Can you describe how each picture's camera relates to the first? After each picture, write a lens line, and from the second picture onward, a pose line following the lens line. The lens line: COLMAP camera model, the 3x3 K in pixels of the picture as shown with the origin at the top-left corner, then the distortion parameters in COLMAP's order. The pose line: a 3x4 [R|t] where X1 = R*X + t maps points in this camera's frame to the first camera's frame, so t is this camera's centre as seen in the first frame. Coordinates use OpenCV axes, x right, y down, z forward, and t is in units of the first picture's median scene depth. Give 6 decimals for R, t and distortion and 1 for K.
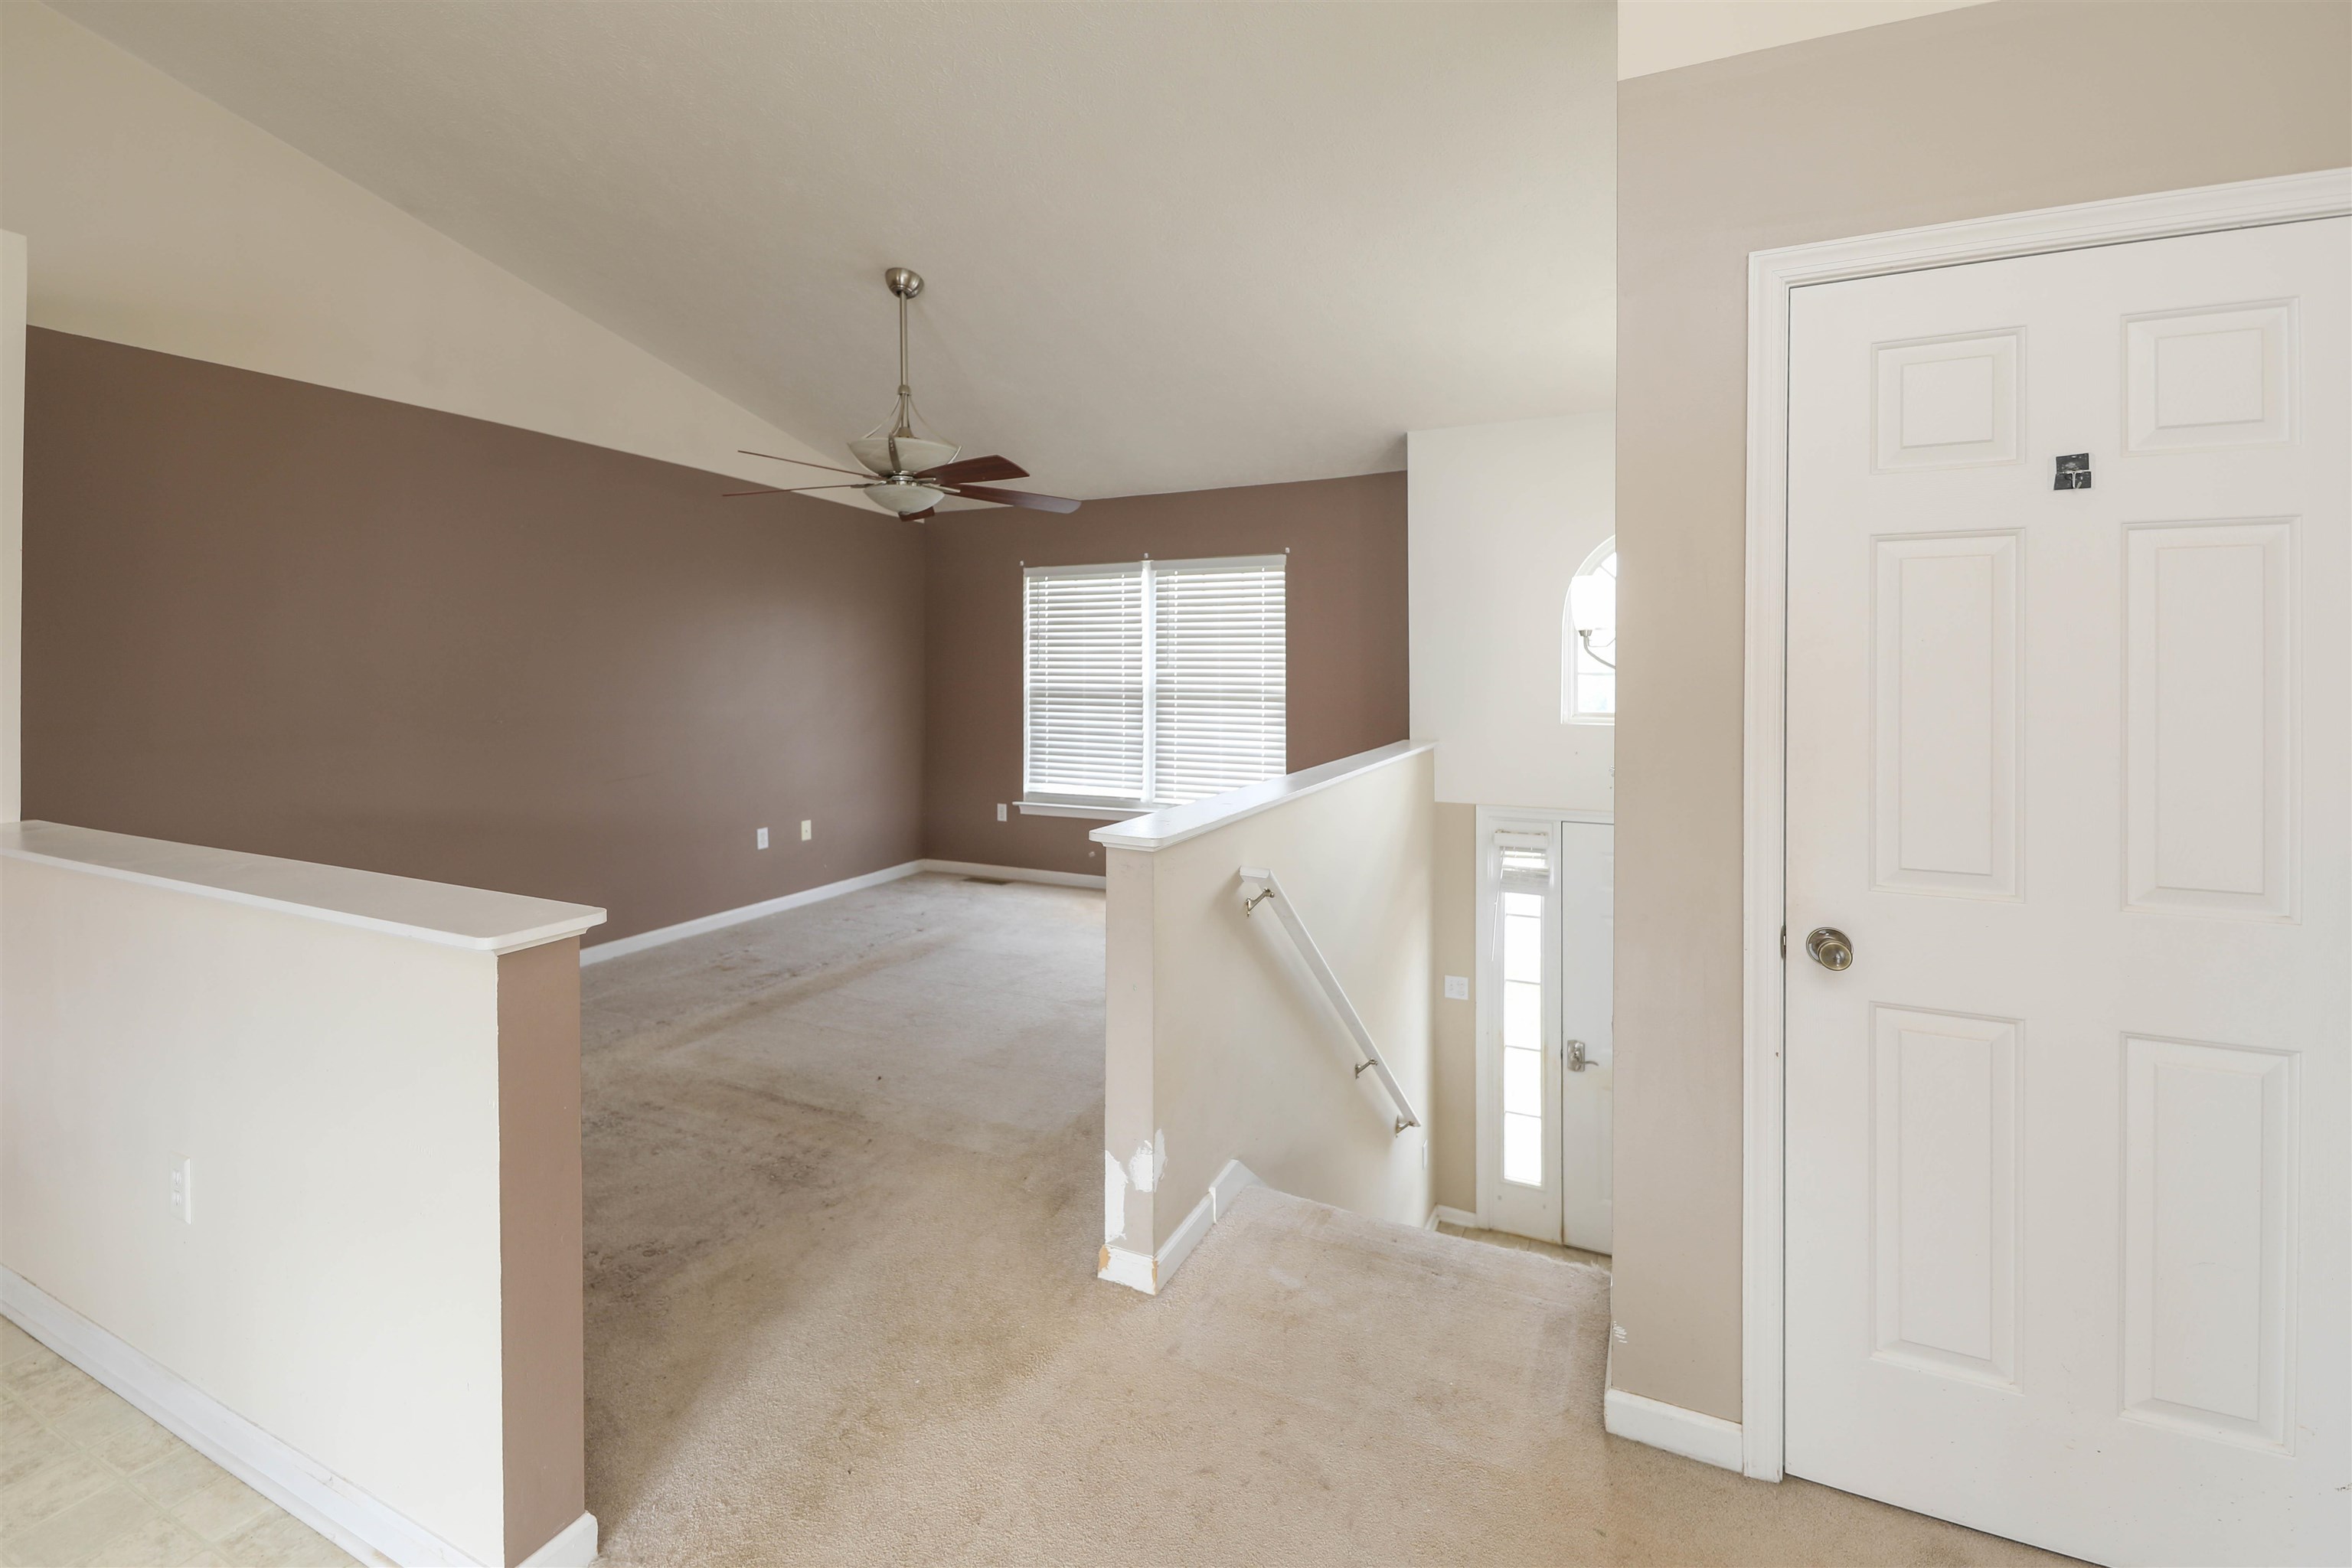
lens RADIAL K [[978.1, 0, 1217.6], [0, 978.1, 680.6], [0, 0, 1]] dist [0.012123, -0.001186]
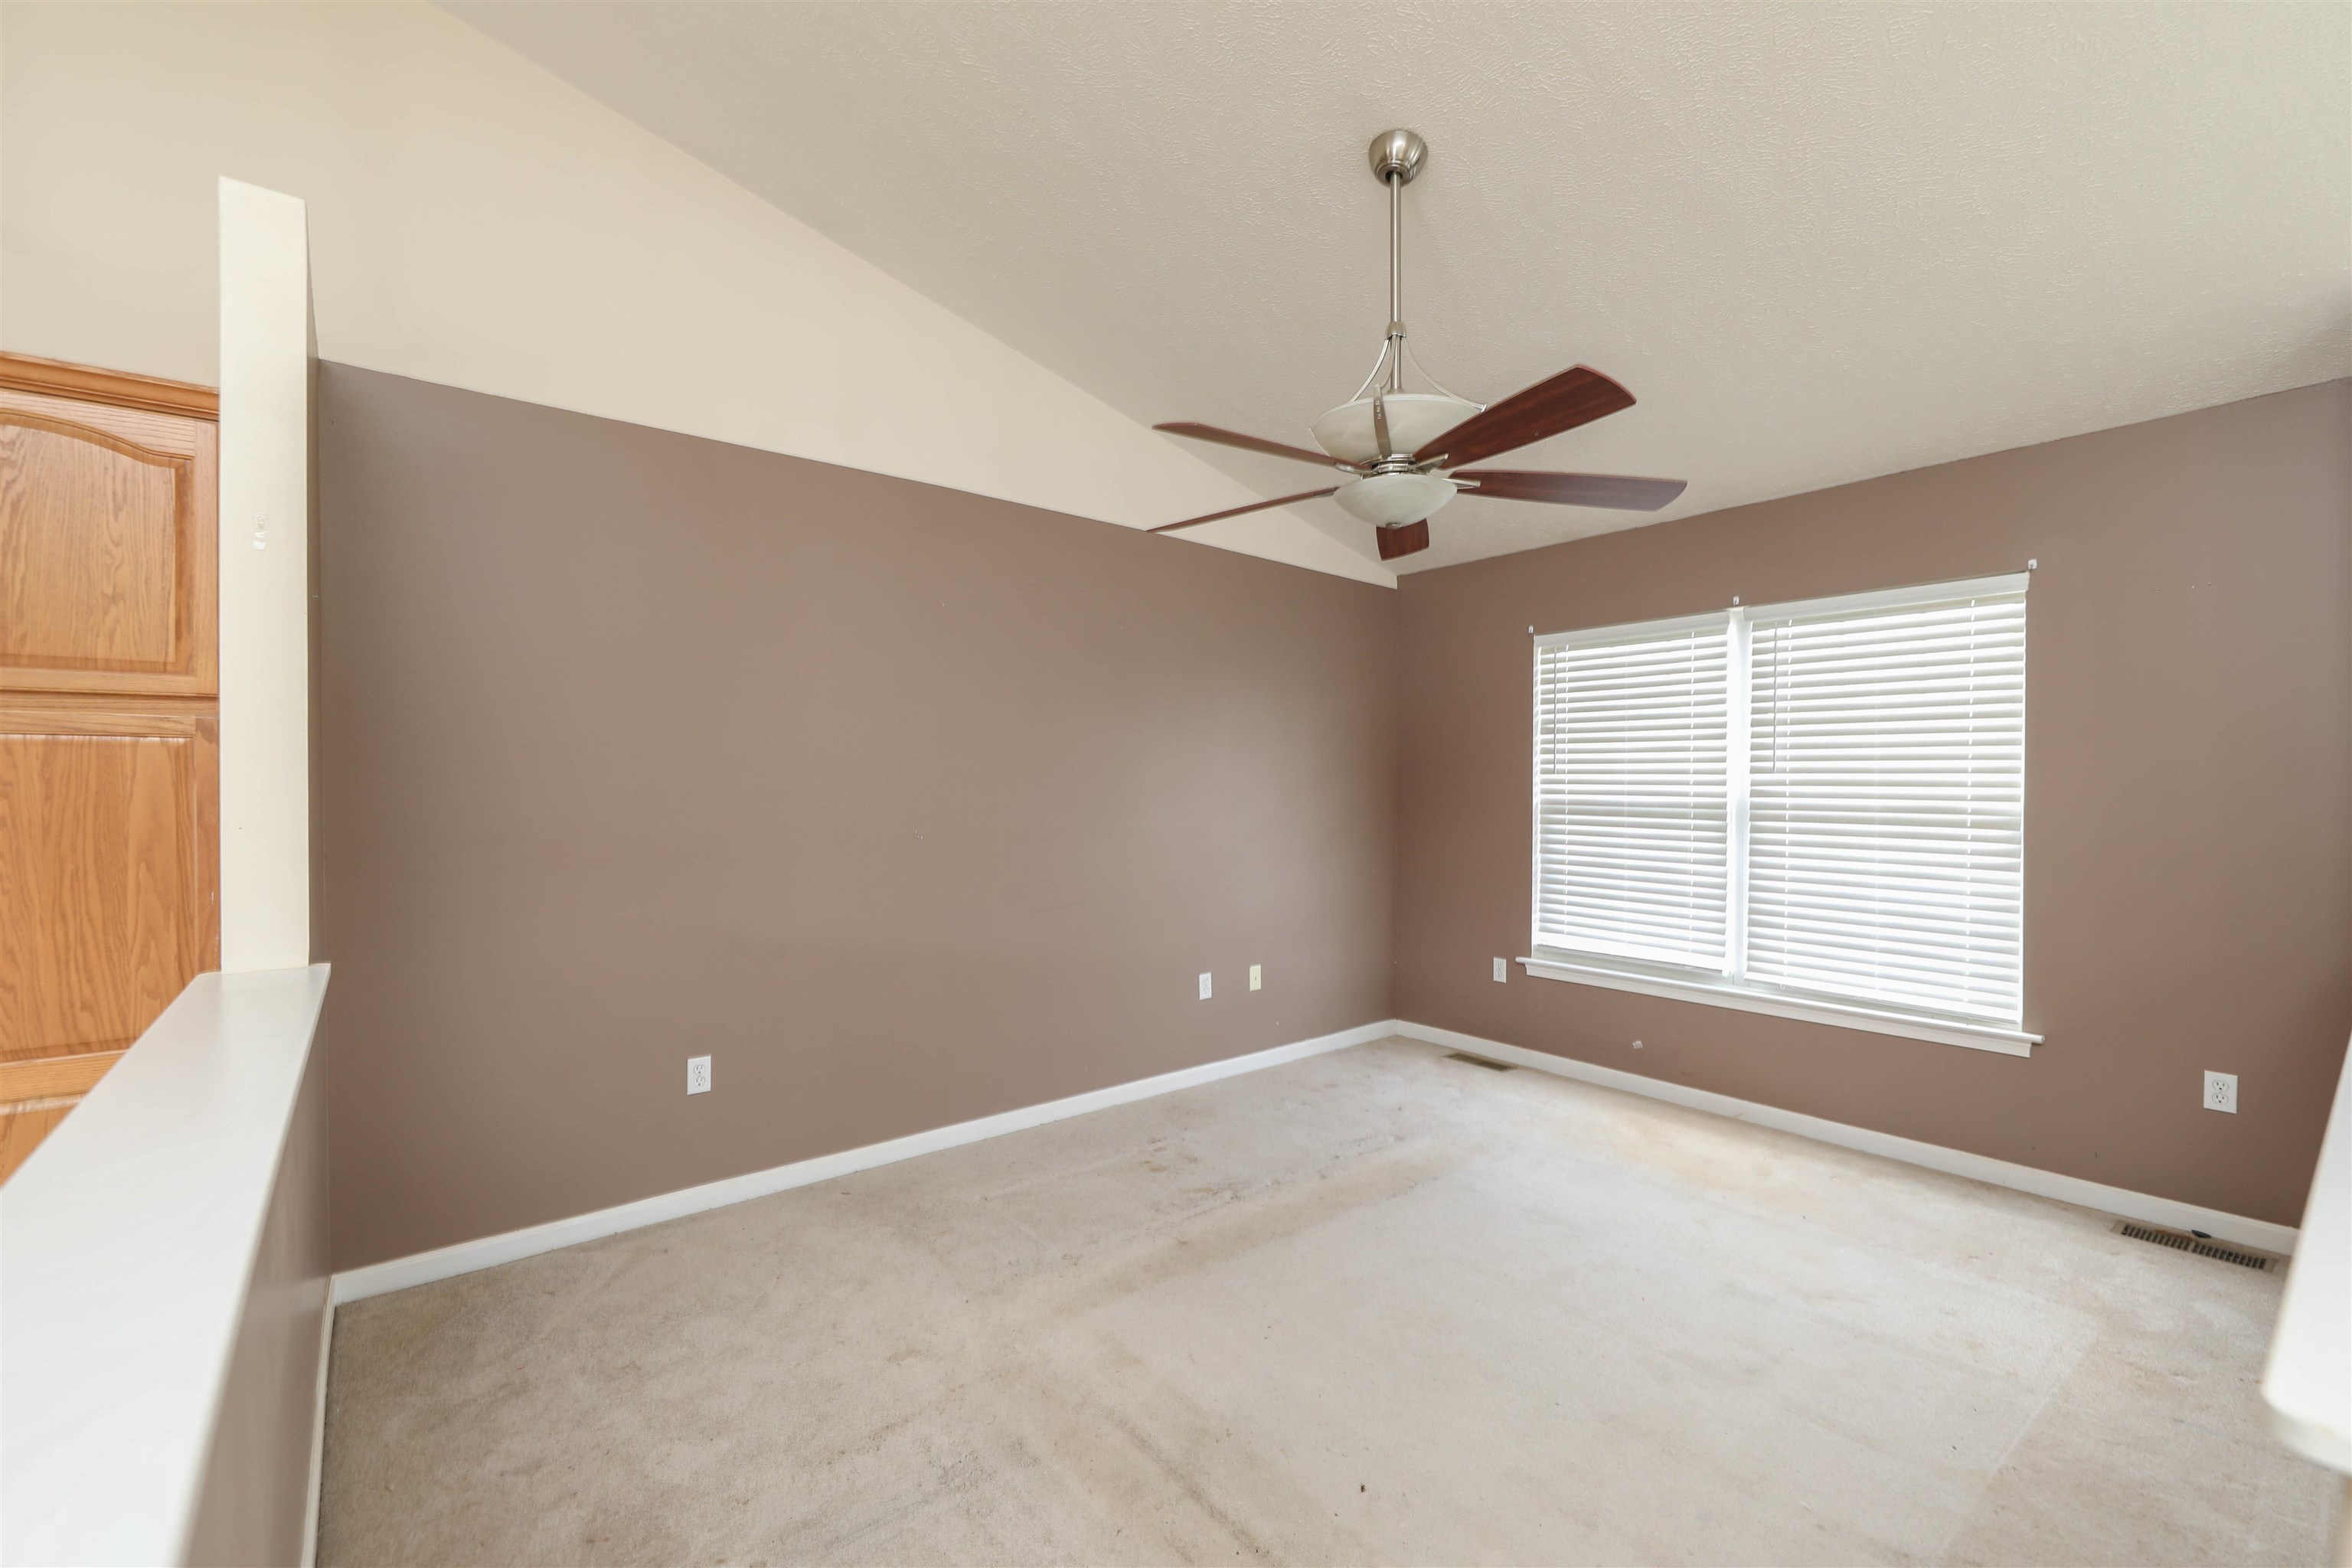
lens RADIAL K [[978.1, 0, 1196.4], [0, 978.1, 795.3], [0, 0, 1]] dist [0.012123, -0.001186]
pose [[0.893249, 0.005852, -0.449524, -0.117026], [-0.003596, 0.999976, 0.005871, -0.000178], [0.449547, -0.003628, 0.893249, 0.296904]]
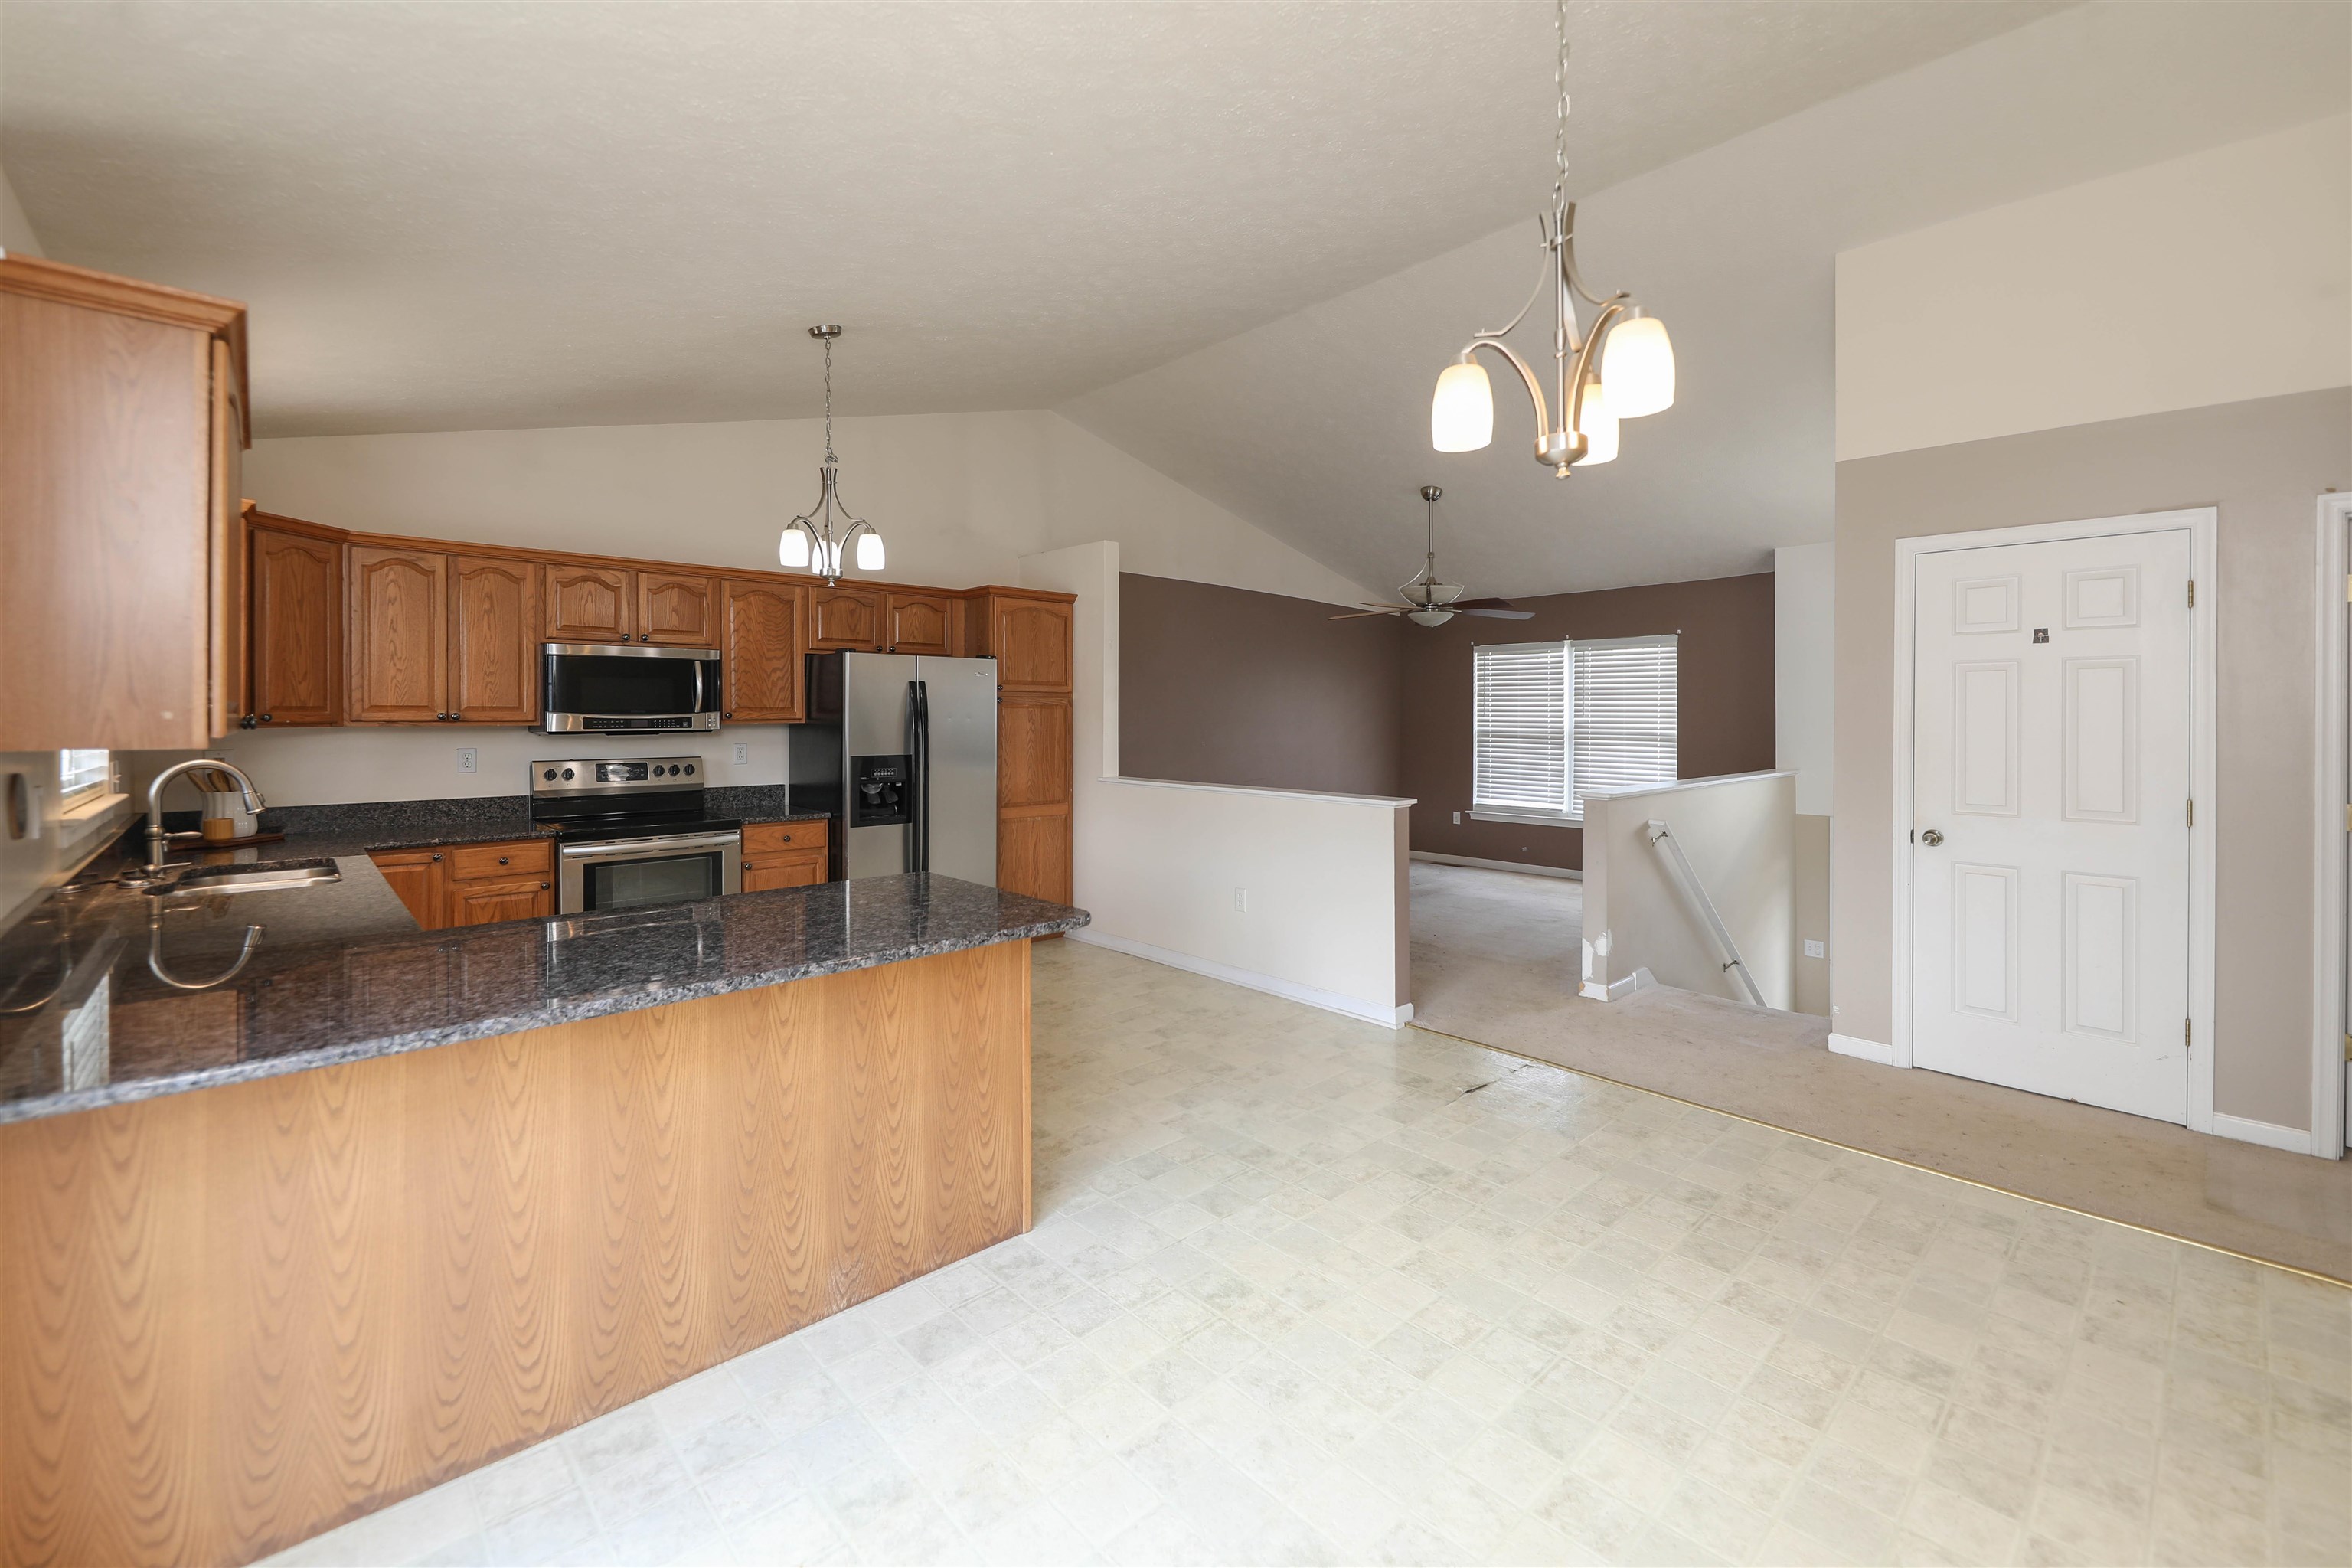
lens RADIAL K [[978.1, 0, 1209.2], [0, 978.1, 724.0], [0, 0, 1]] dist [0.012123, -0.001186]
pose [[0.928990, 0.004112, -0.370082, -0.034801], [-0.005978, 0.999975, -0.003896, 0.006757], [0.370056, 0.005831, 0.928991, -0.578419]]
